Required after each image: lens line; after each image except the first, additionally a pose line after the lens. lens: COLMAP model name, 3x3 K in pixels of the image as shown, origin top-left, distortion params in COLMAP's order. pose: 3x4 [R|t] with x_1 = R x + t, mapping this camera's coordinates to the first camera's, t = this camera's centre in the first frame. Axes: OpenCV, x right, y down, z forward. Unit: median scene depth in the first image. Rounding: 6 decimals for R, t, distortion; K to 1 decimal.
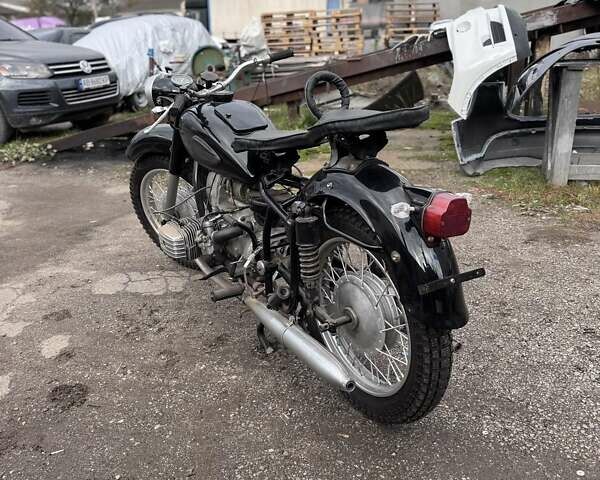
lens RADIAL K [[558.7, 0, 300.0], [0, 558.7, 240.0], [0, 0, 1]] dist [0.155105, -0.326744]
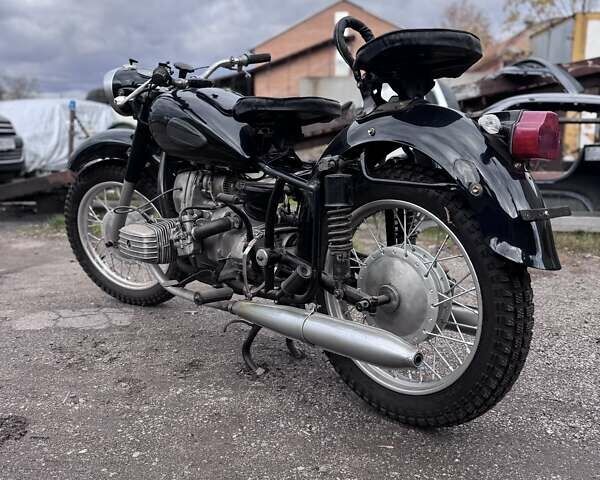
lens RADIAL K [[560.2, 0, 303.3], [0, 560.2, 241.4], [0, 0, 1]] dist [0.129392, -0.241574]
pose [[0.982364, 0.015607, 0.186325, -0.149730], [0.018244, 0.983755, -0.178589, 0.159613], [-0.186085, 0.178839, 0.966121, 0.159920]]
